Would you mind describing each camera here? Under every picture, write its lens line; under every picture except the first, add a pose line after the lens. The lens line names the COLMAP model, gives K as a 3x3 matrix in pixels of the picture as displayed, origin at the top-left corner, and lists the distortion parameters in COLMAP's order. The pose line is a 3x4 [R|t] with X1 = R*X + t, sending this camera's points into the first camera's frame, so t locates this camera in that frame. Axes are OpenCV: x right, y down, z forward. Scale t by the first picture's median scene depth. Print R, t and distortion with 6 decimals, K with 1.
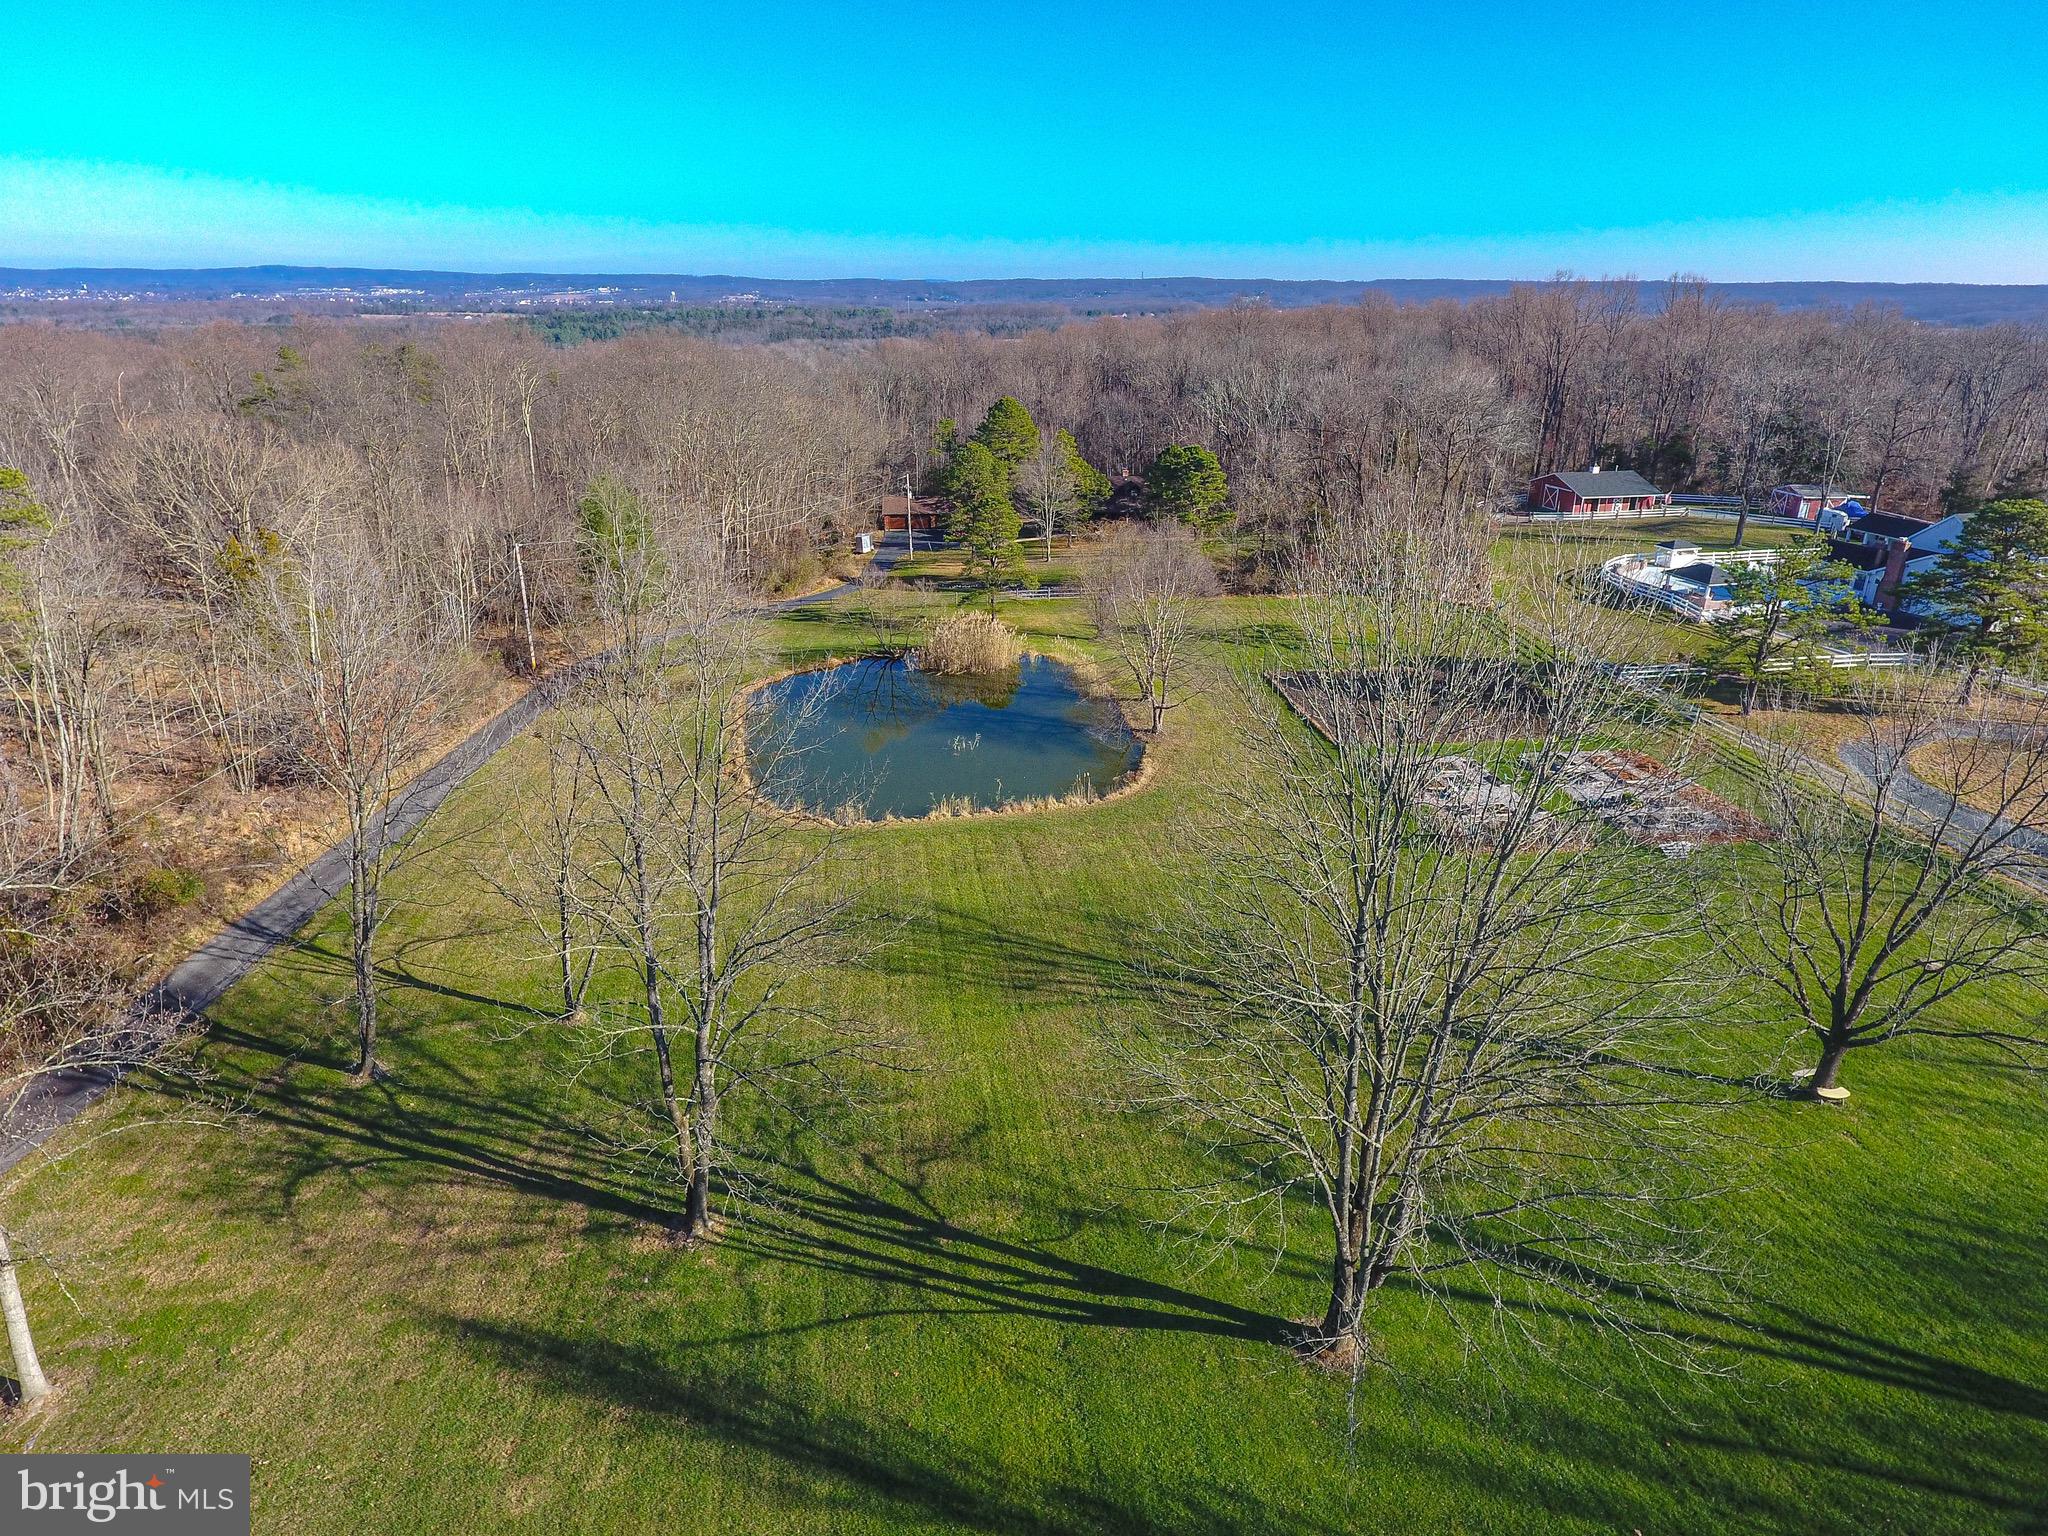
lens RADIAL K [[1188.1, 0, 1015.2], [0, 1188.1, 762.1], [0, 0, 1]] dist [-0.001472, 0.002299]
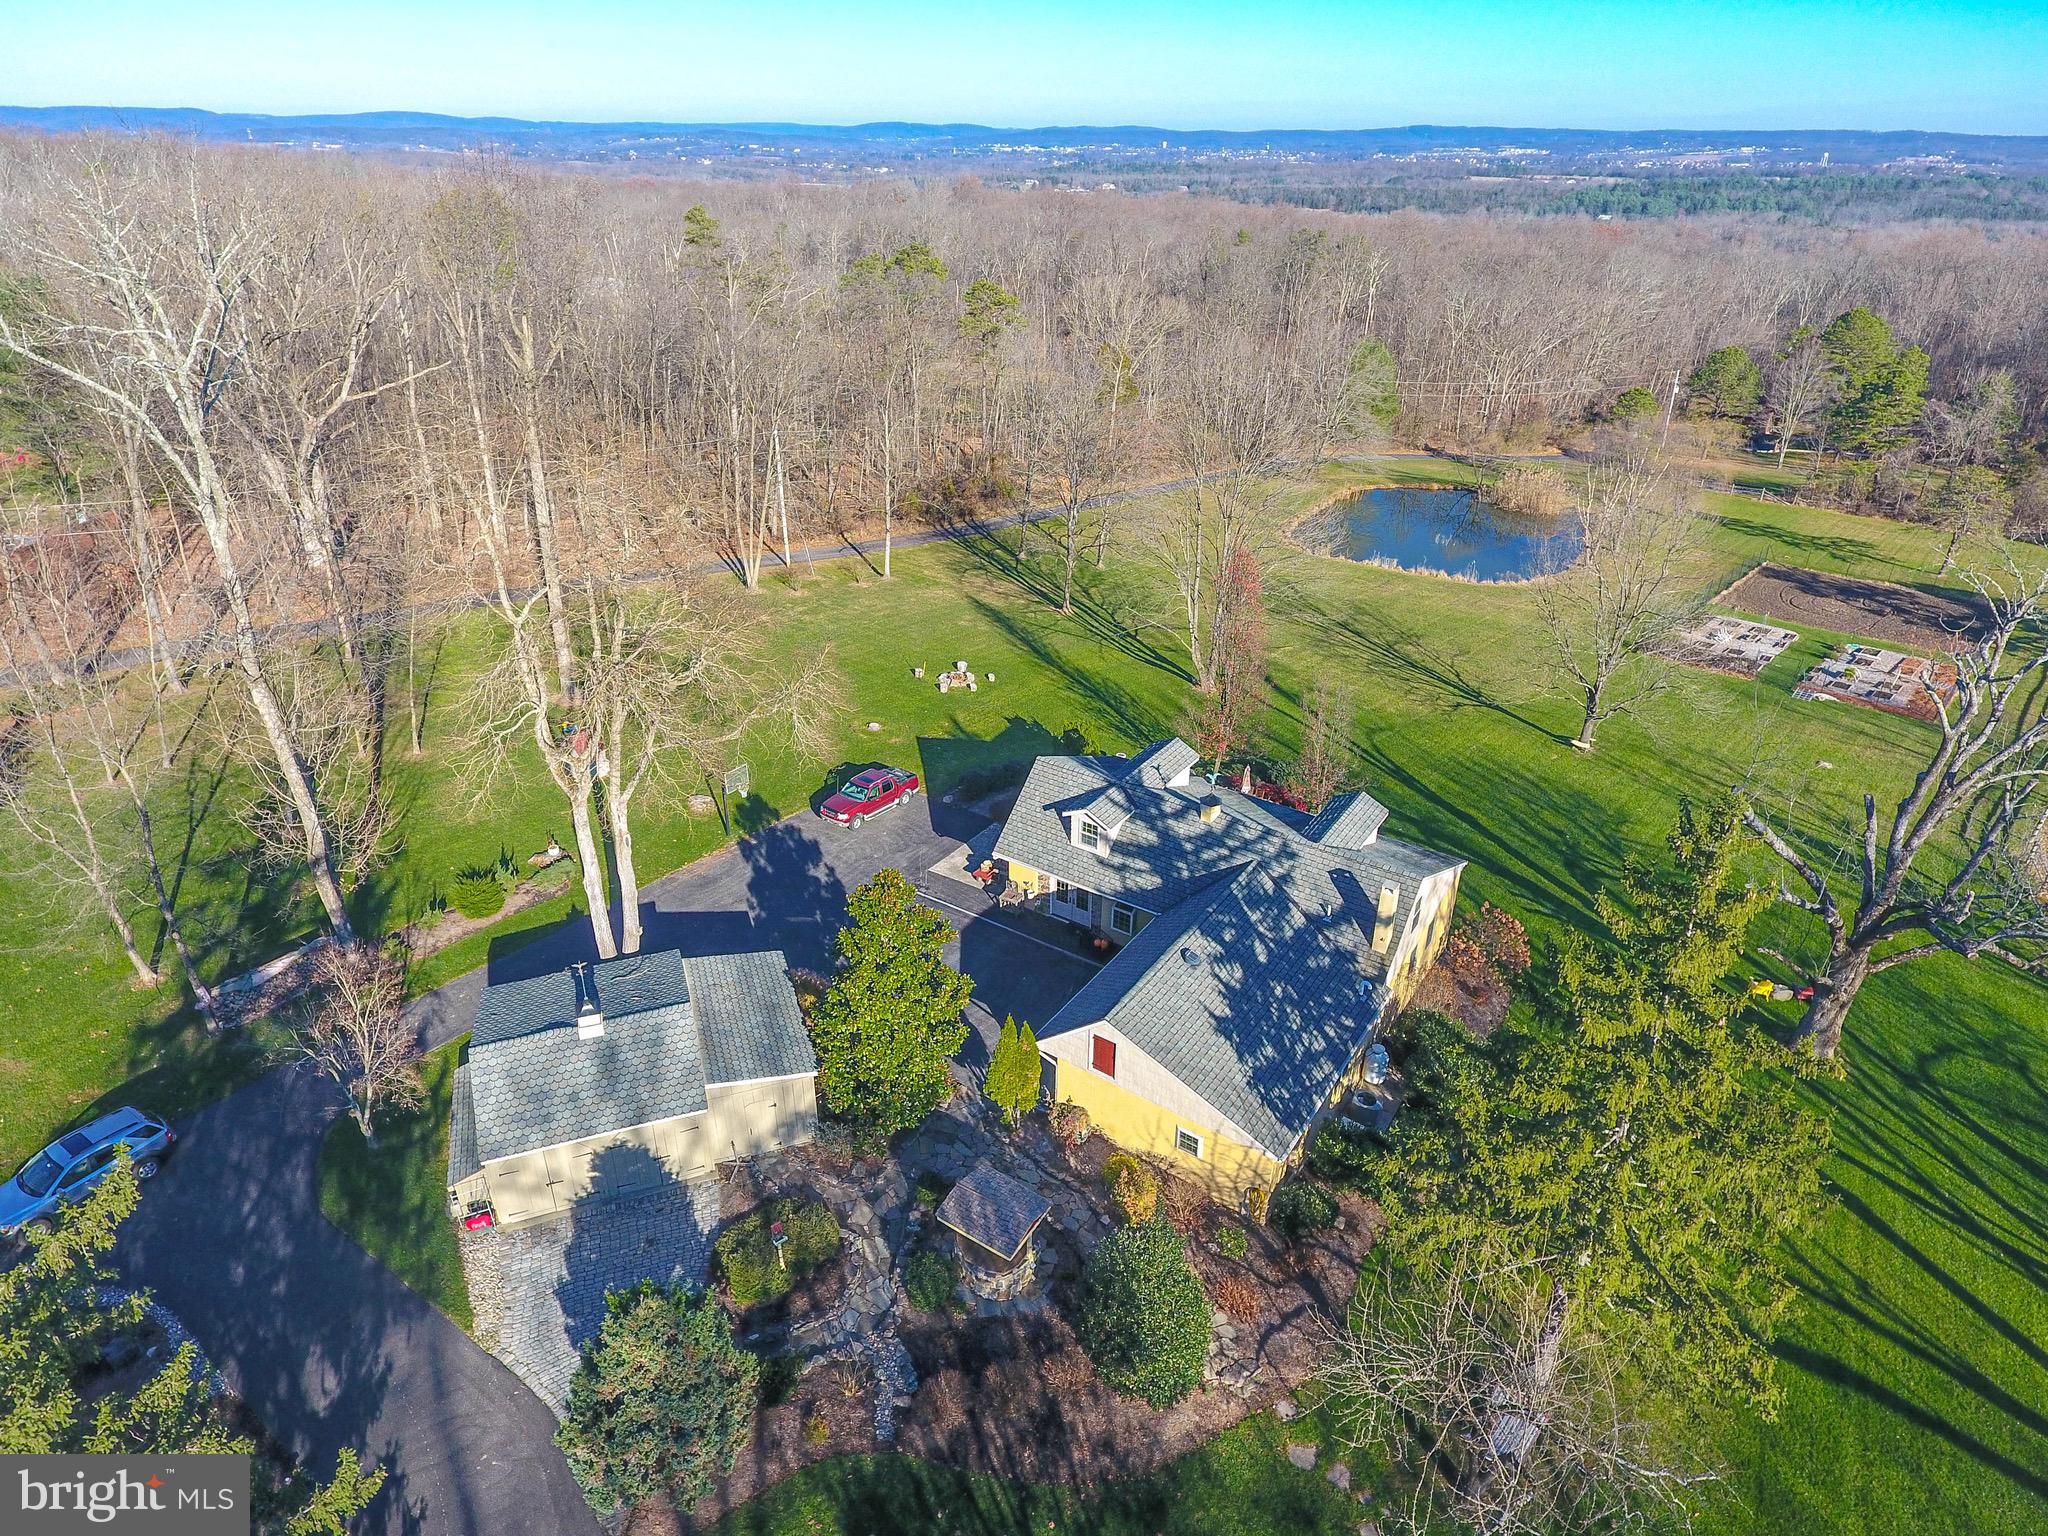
lens RADIAL K [[1188.1, 0, 1022.6], [0, 1188.1, 777.4], [0, 0, 1]] dist [-0.001472, 0.002299]
pose [[0.686081, 0.340616, -0.642864, 0.564254], [-0.268551, 0.939796, 0.211338, 0.078030], [0.676146, 0.027646, 0.736249, -0.377264]]
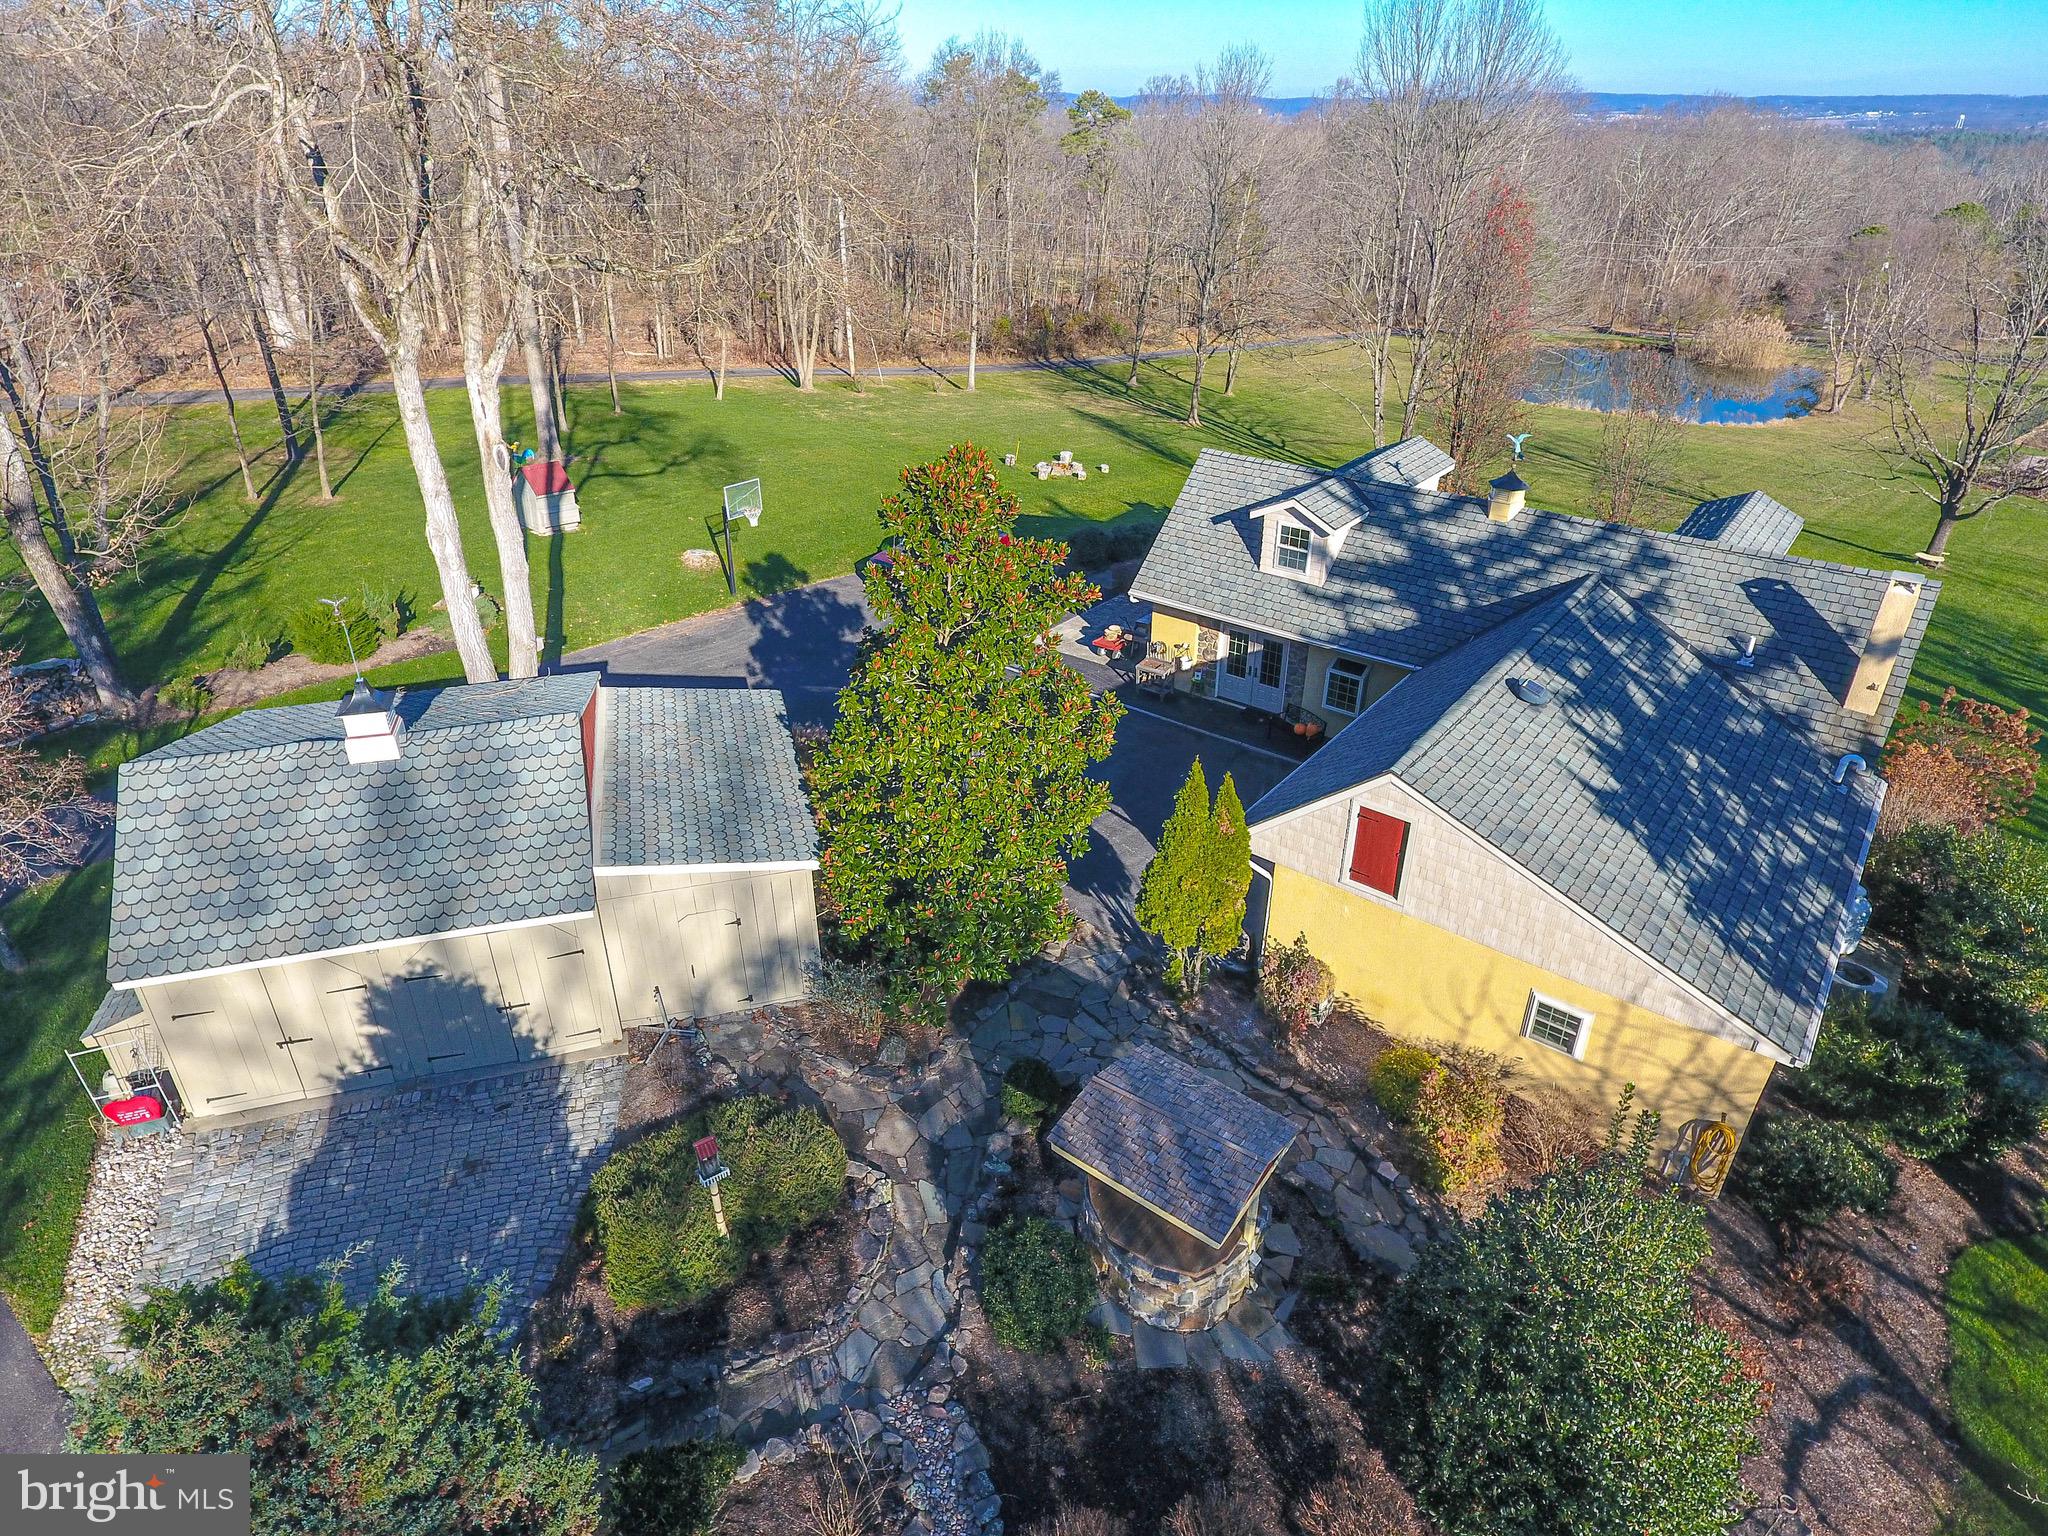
lens RADIAL K [[1188.1, 0, 1019.9], [0, 1188.1, 765.8], [0, 0, 1]] dist [-0.001472, 0.002299]
pose [[0.632530, 0.372648, -0.678999, 0.450182], [-0.280205, 0.927370, 0.247932, 0.198029], [0.722075, 0.033435, 0.691007, -0.244777]]
